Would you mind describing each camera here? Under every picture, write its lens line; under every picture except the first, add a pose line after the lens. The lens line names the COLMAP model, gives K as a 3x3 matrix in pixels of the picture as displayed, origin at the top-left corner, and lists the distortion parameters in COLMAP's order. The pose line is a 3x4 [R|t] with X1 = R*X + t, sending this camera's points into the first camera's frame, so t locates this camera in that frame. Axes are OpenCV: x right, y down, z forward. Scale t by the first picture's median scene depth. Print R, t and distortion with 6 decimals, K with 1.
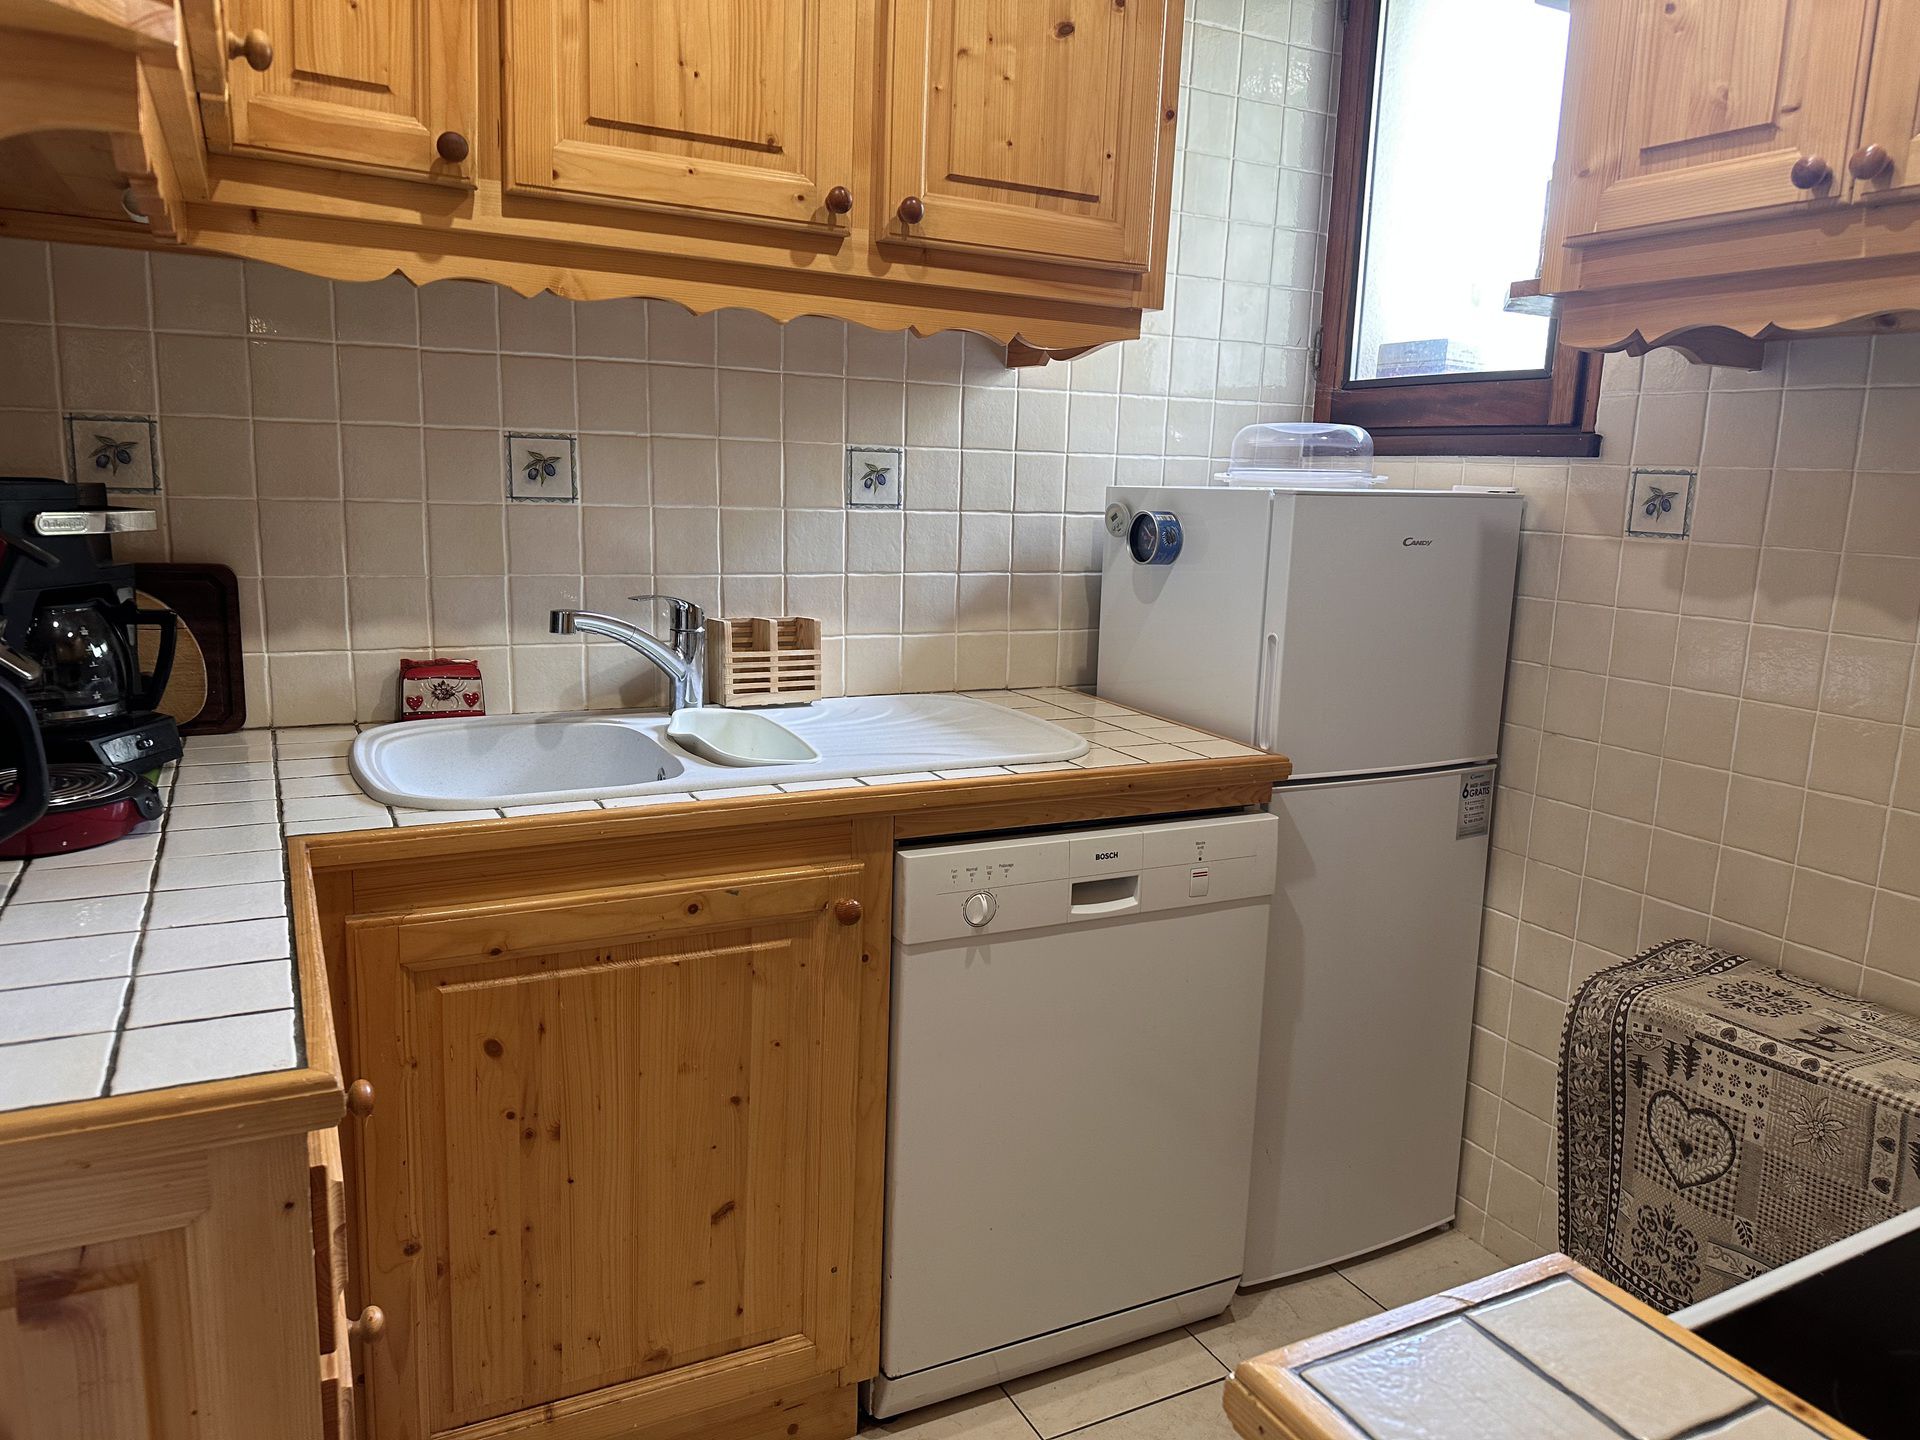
lens RADIAL K [[1364.2, 0, 960.0], [0, 1364.2, 720.0], [0, 0, 1]] dist [0.000569, -0.000714]
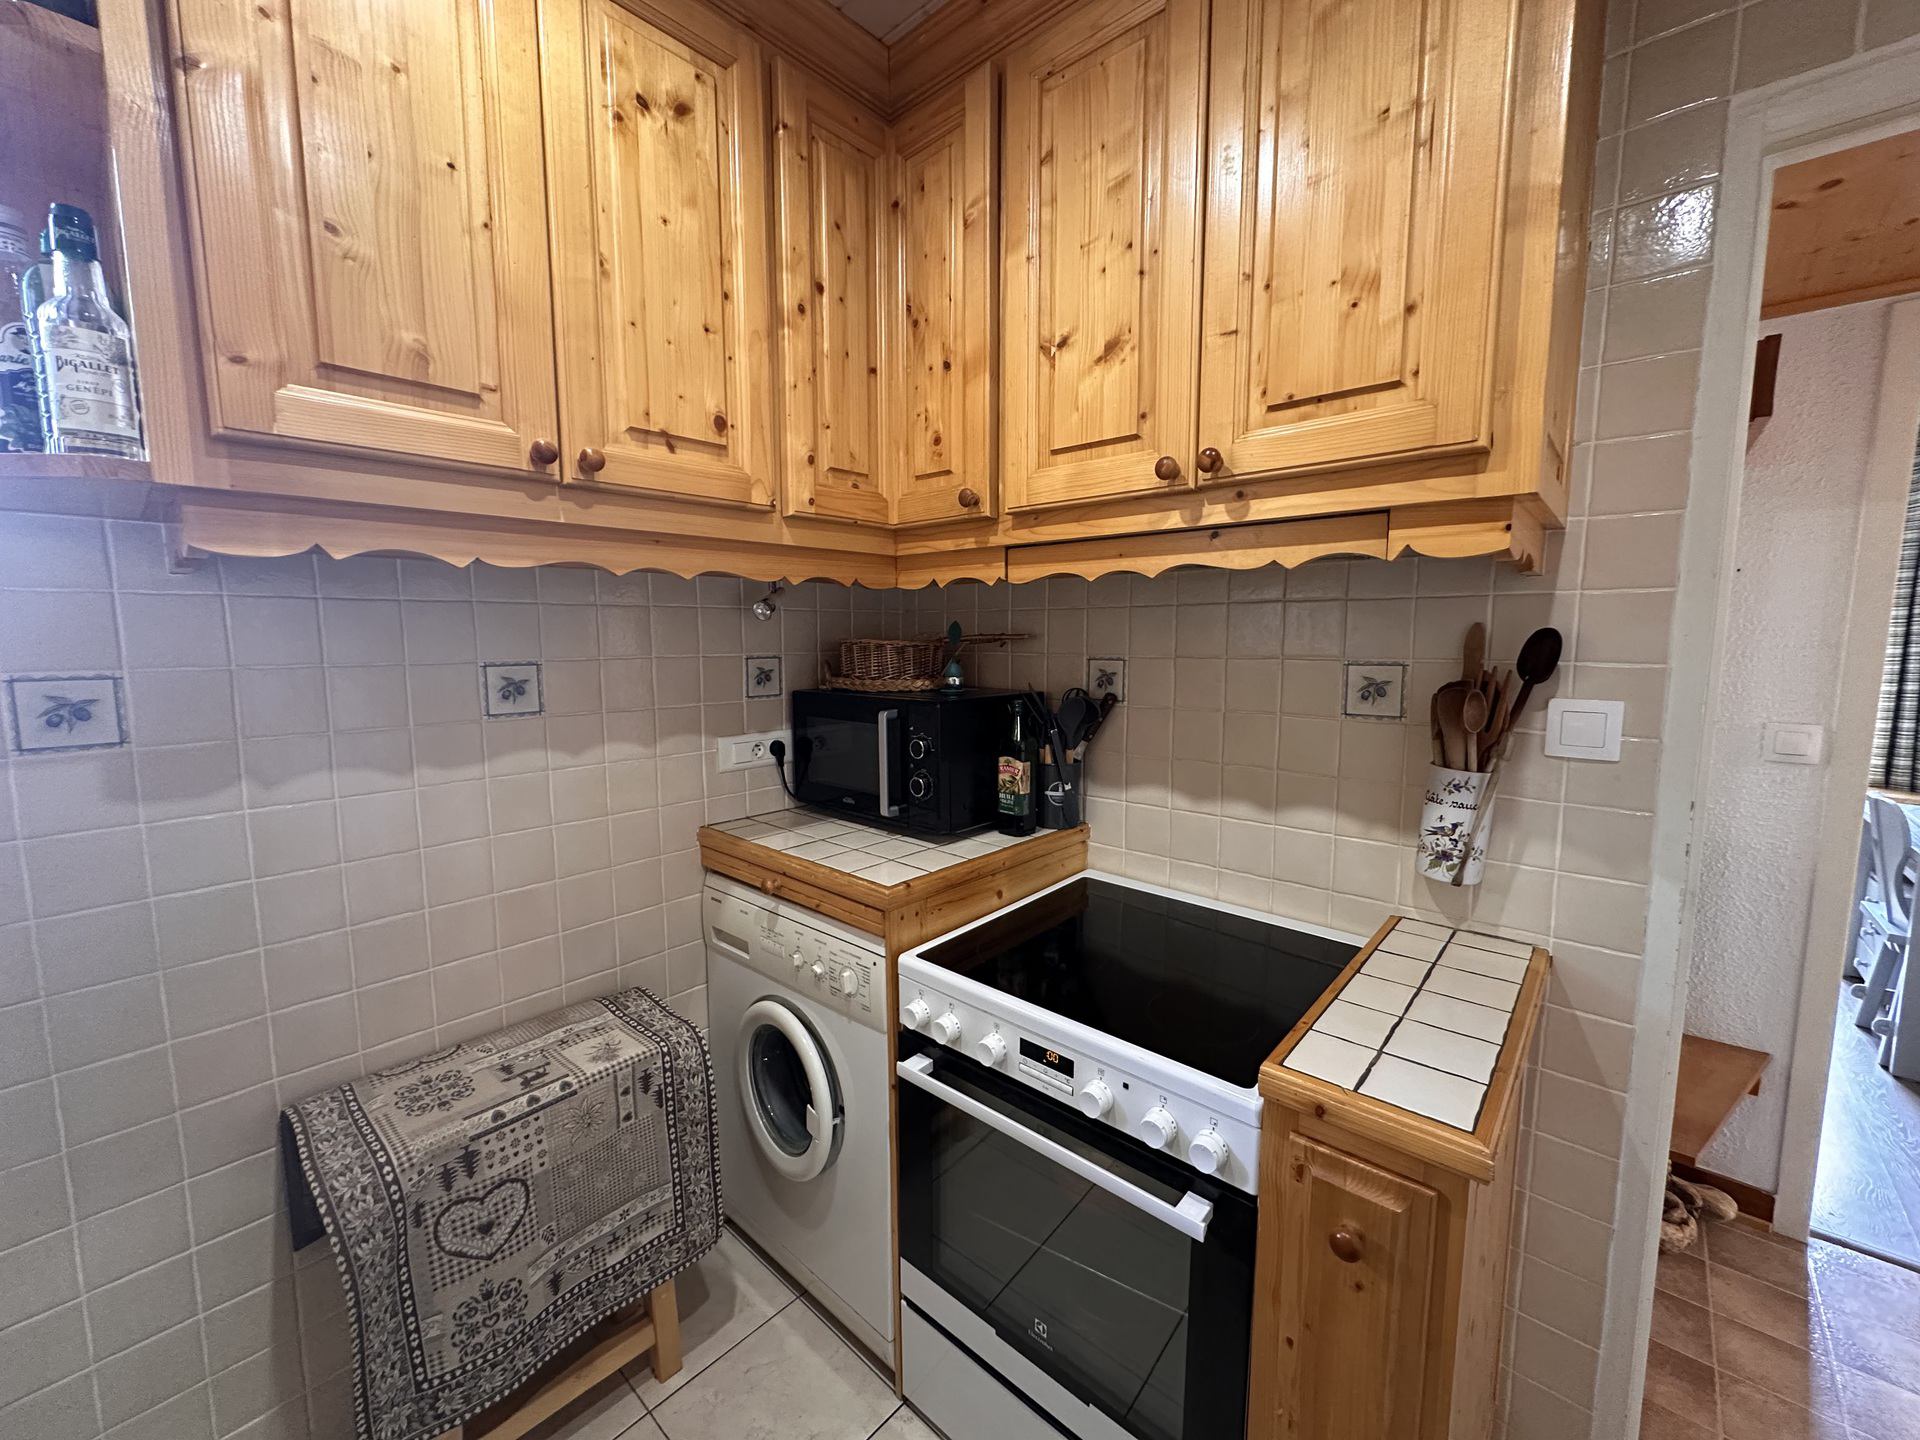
lens RADIAL K [[767.8, 0, 960.0], [0, 767.8, 720.0], [0, 0, 1]] dist [-0.004820, -0.000110]
pose [[-0.365069, -0.141358, 0.920186, -0.179888], [0.157975, 0.964666, 0.210864, -0.195593], [-0.917479, 0.222346, -0.329839, 0.740252]]
